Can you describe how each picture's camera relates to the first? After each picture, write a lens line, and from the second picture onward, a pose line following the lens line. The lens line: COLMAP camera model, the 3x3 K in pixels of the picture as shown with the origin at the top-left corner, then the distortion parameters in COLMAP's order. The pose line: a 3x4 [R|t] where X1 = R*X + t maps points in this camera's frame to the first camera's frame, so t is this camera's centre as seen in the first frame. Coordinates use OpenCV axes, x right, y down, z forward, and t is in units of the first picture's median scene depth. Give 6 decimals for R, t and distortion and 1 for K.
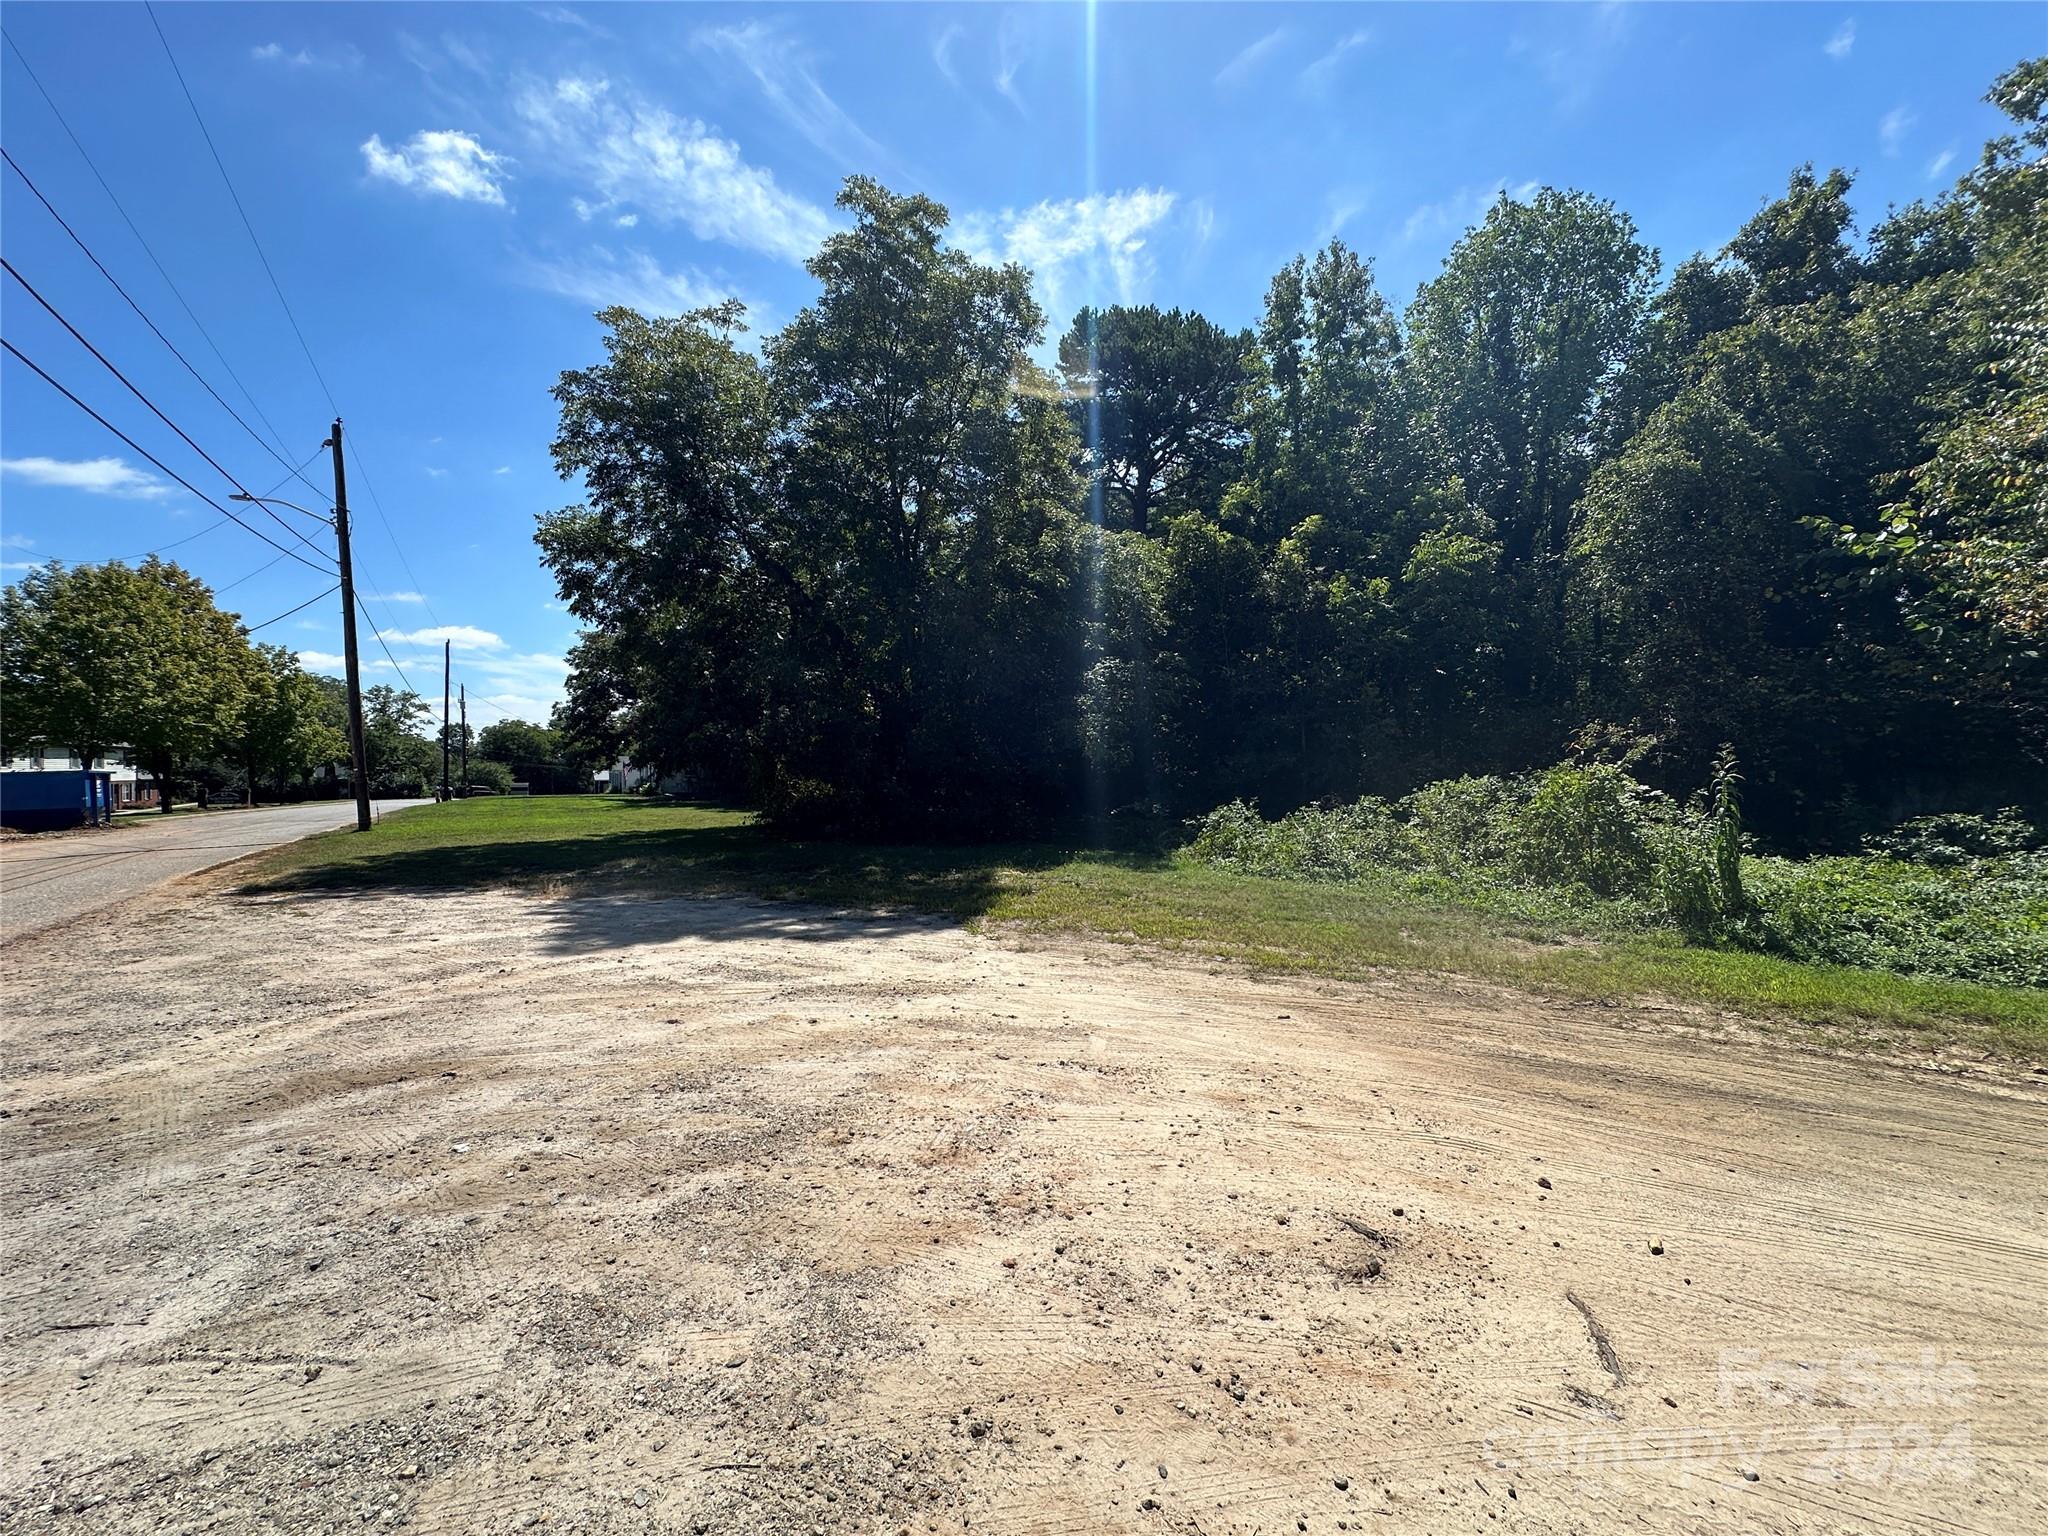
lens RADIAL K [[817.9, 0, 1023.4], [0, 817.9, 766.4], [0, 0, 1]] dist [0.001364, 0.000131]
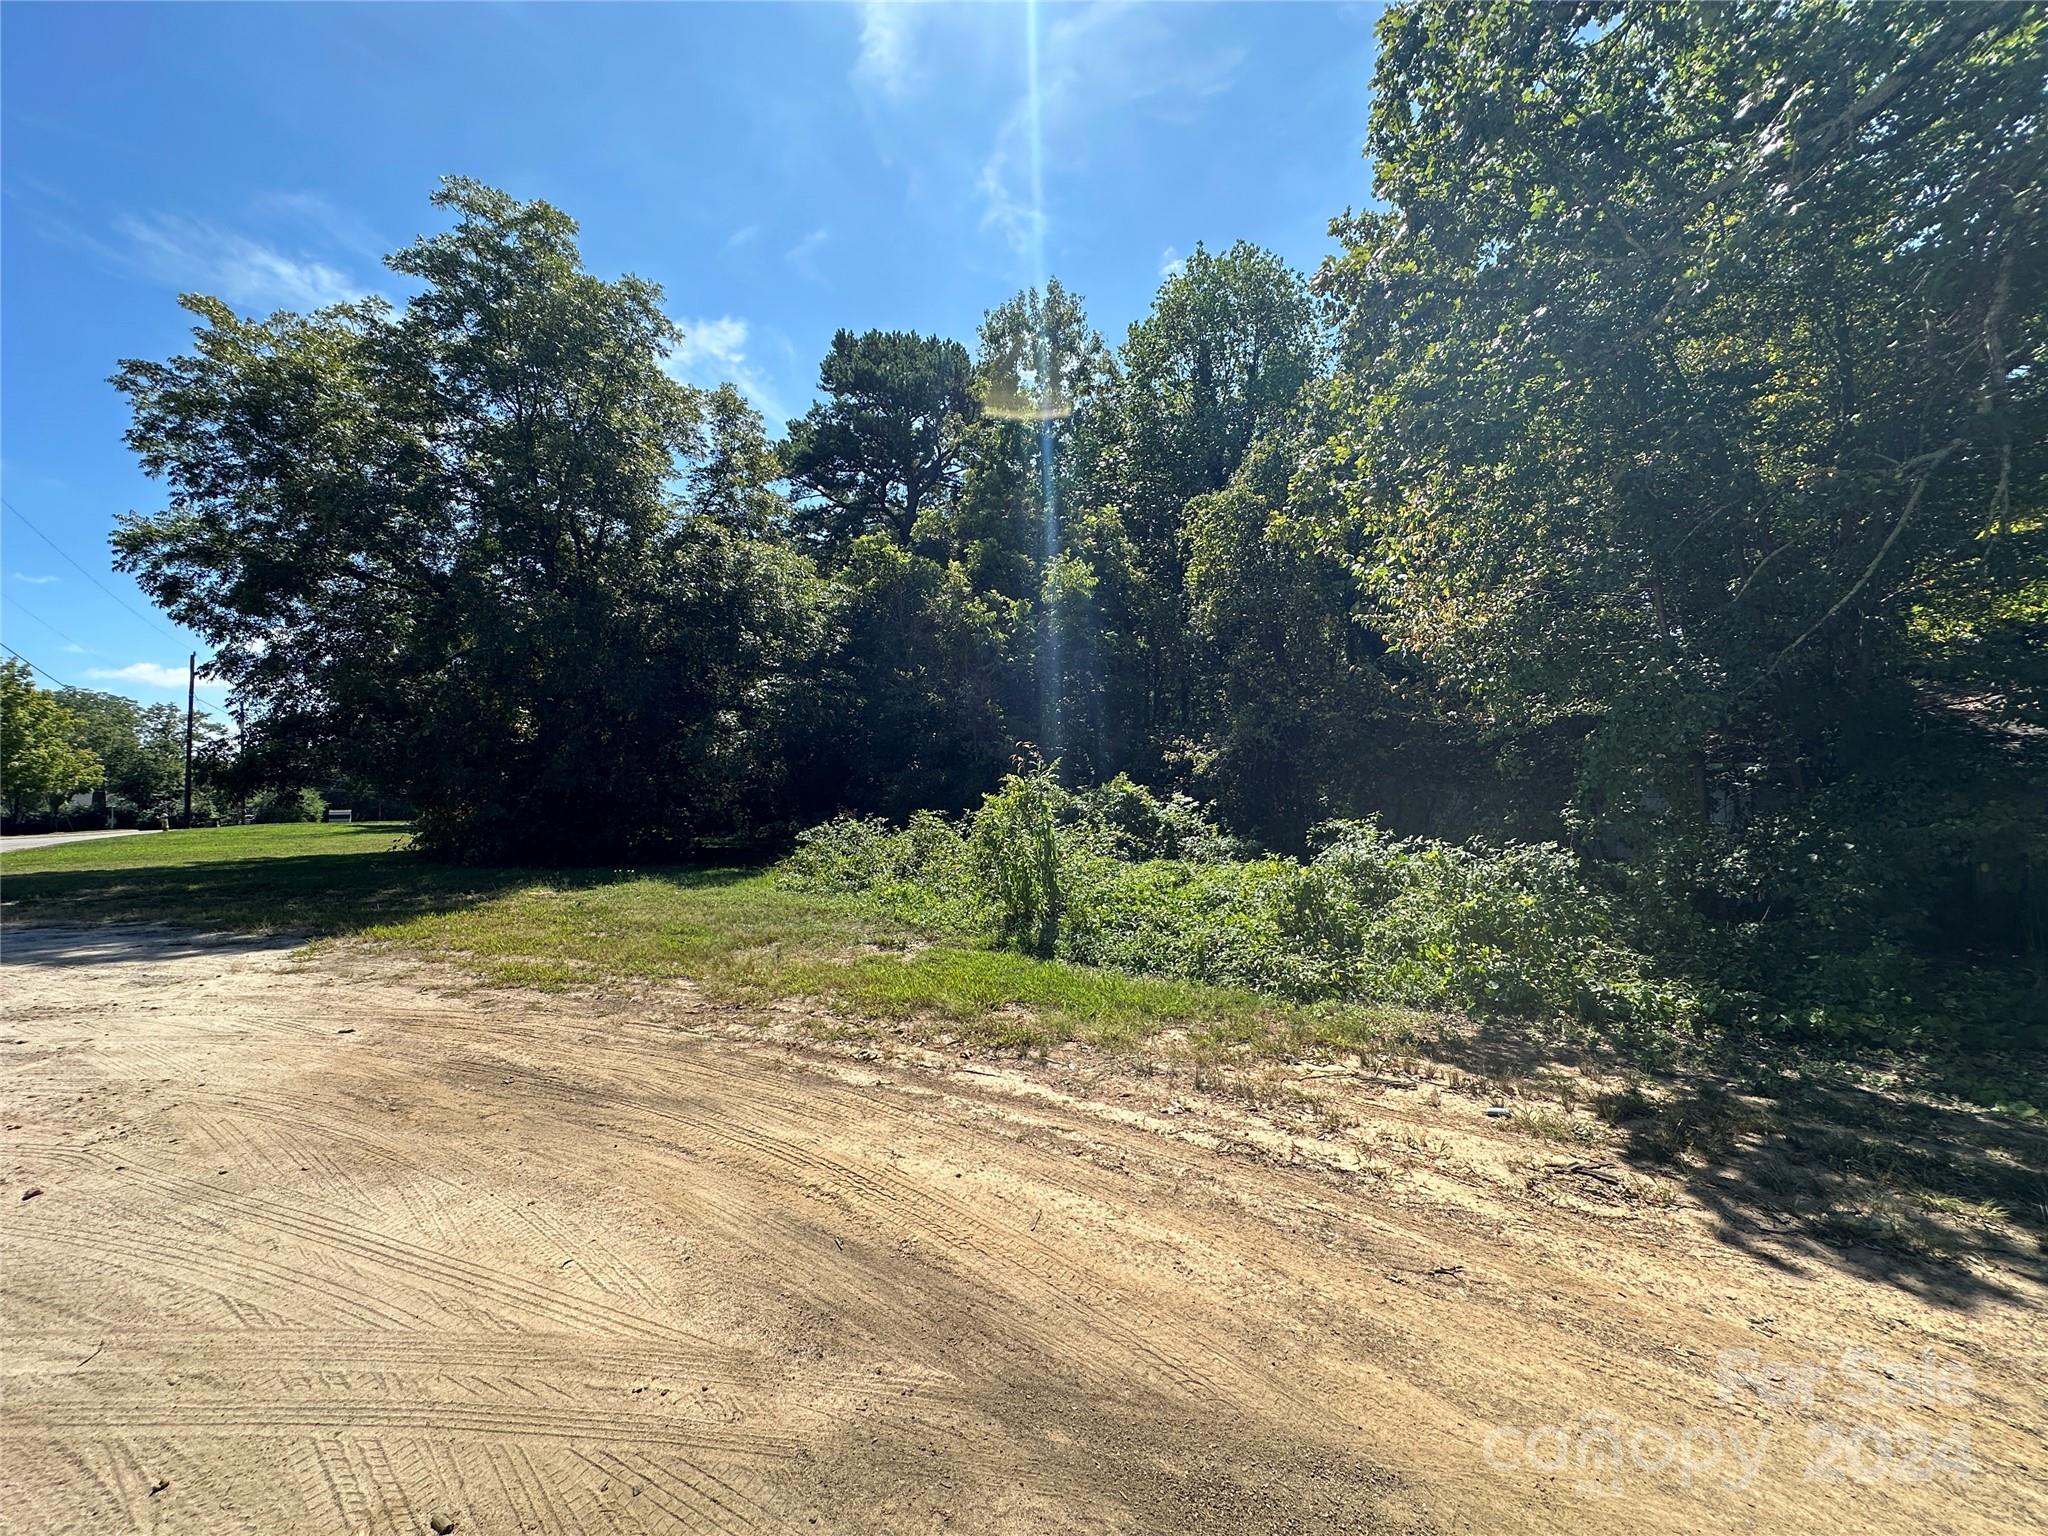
lens RADIAL K [[817.9, 0, 1023.2], [0, 817.9, 769.1], [0, 0, 1]] dist [0.001364, 0.000131]
pose [[0.993730, -0.004393, 0.111724, 0.181828], [0.007004, 0.999711, -0.022994, 0.003578], [-0.111591, 0.023633, 0.993473, -0.010761]]
